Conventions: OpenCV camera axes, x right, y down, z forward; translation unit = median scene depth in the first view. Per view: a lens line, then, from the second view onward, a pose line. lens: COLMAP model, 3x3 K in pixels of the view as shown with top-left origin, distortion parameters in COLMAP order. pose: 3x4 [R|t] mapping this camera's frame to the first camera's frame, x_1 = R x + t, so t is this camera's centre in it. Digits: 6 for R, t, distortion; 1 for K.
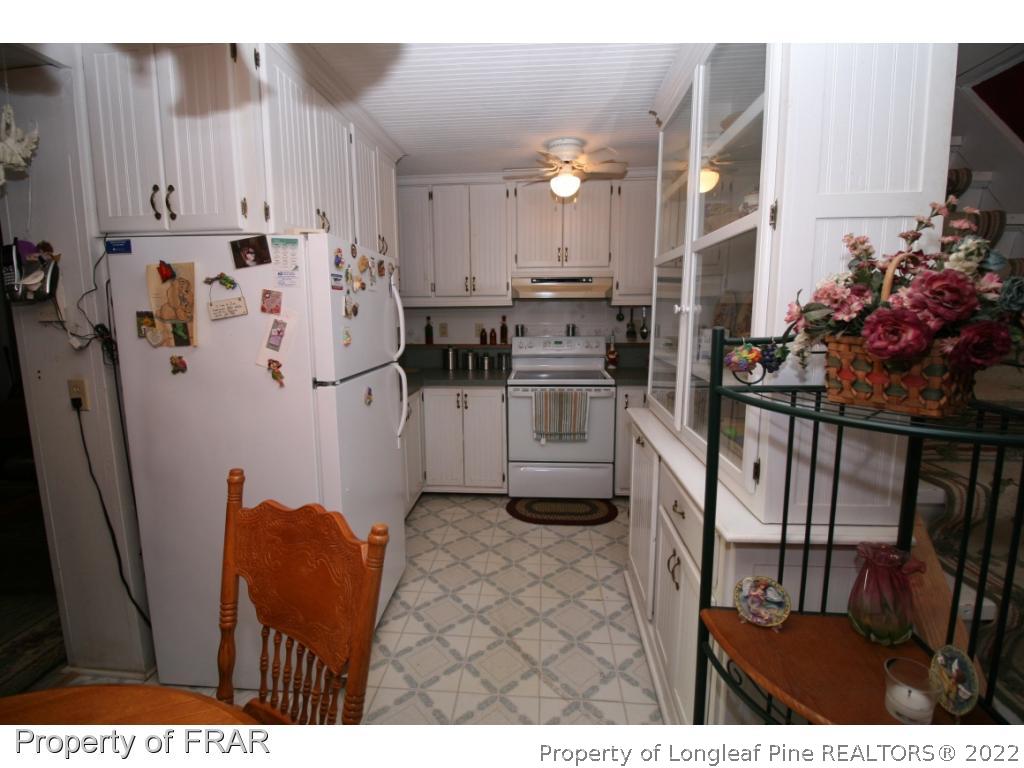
lens RADIAL K [[483.7, 0, 511.9], [0, 483.7, 380.9], [0, 0, 1]] dist [-0.011741, -0.004257]
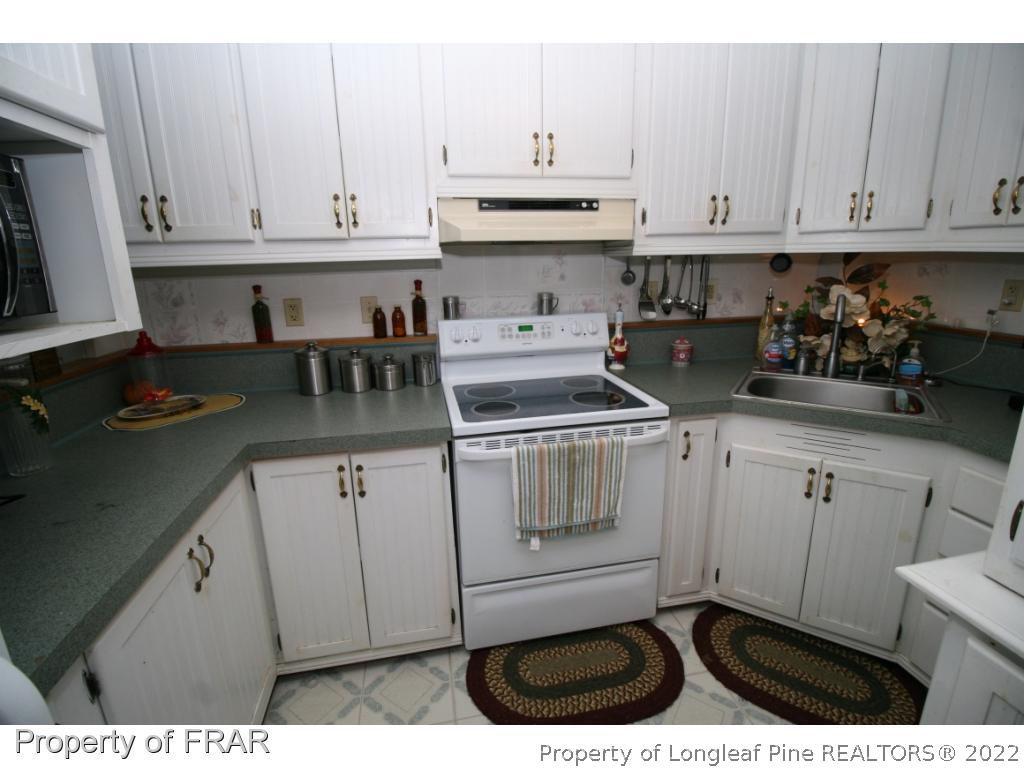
lens RADIAL K [[483.7, 0, 513.1], [0, 483.7, 379.2], [0, 0, 1]] dist [-0.011741, -0.004257]
pose [[0.964969, -0.076529, 0.250953, -0.056709], [0.053498, 0.993811, 0.097356, -0.076128], [-0.256851, -0.080520, 0.963091, 0.486070]]
